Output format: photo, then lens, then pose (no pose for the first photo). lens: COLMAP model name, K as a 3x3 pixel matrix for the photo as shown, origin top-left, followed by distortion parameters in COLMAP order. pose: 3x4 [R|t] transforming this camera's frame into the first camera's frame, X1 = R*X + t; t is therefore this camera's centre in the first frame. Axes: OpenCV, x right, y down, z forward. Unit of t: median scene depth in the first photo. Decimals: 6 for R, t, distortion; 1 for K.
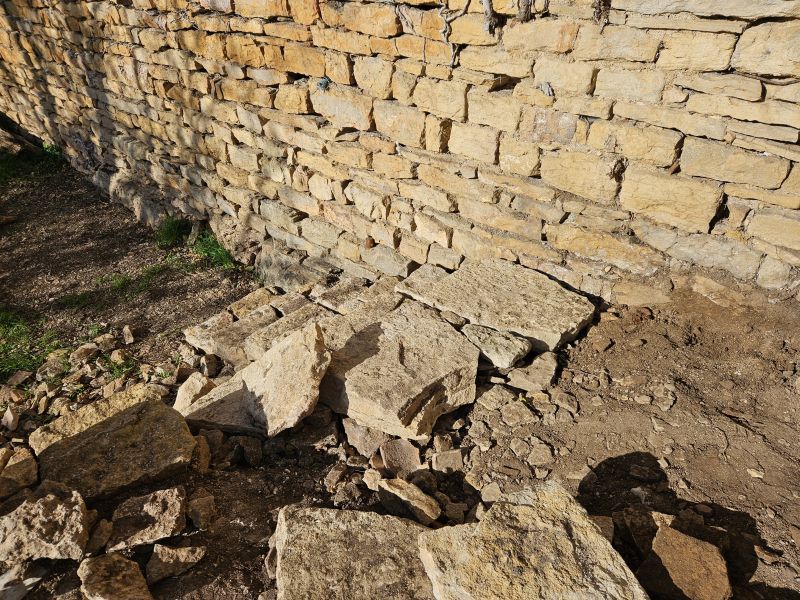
lens RADIAL K [[524.8, 0, 403.8], [0, 524.8, 305.9], [0, 0, 1]] dist [0.038883, -0.023998]
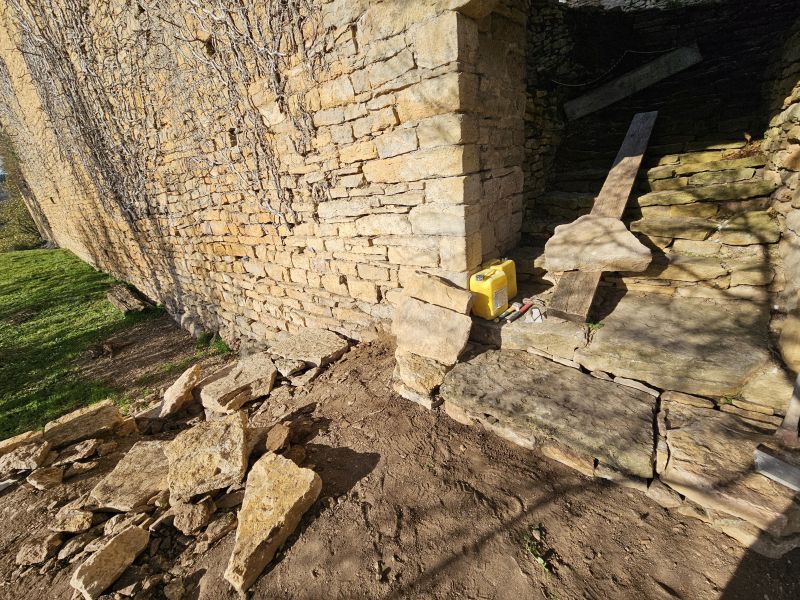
lens RADIAL K [[322.3, 0, 397.9], [0, 322.3, 296.6], [0, 0, 1]] dist [-0.000998, 0.001517]
pose [[0.992190, -0.121691, -0.027403, 0.452990], [0.111134, 0.962148, -0.248838, 0.116591], [0.056647, 0.243849, 0.968157, -0.189794]]
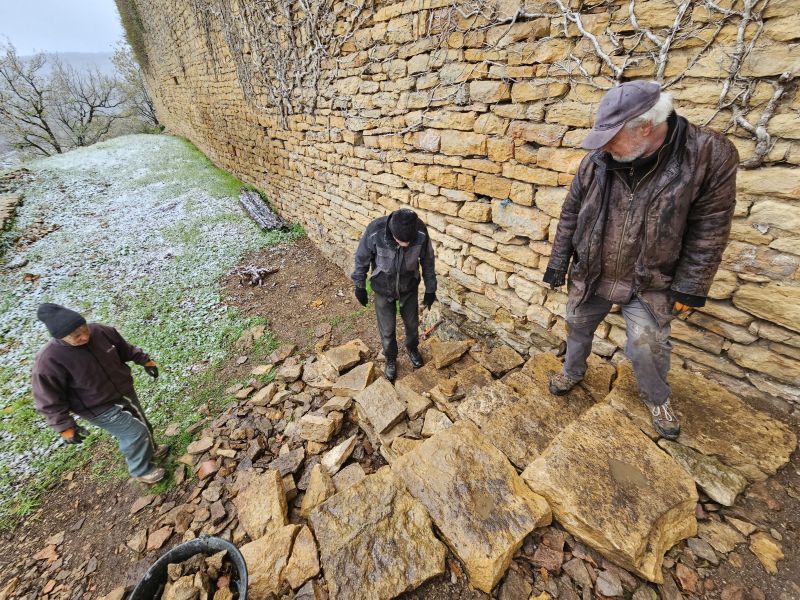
lens RADIAL K [[322.3, 0, 399.8], [0, 322.3, 297.0], [0, 0, 1]] dist [-0.000998, 0.001517]
pose [[0.972781, 0.079804, -0.217550, -0.205654], [-0.086608, 0.996002, -0.021907, -0.136935], [0.214932, 0.040153, 0.975803, 0.149401]]
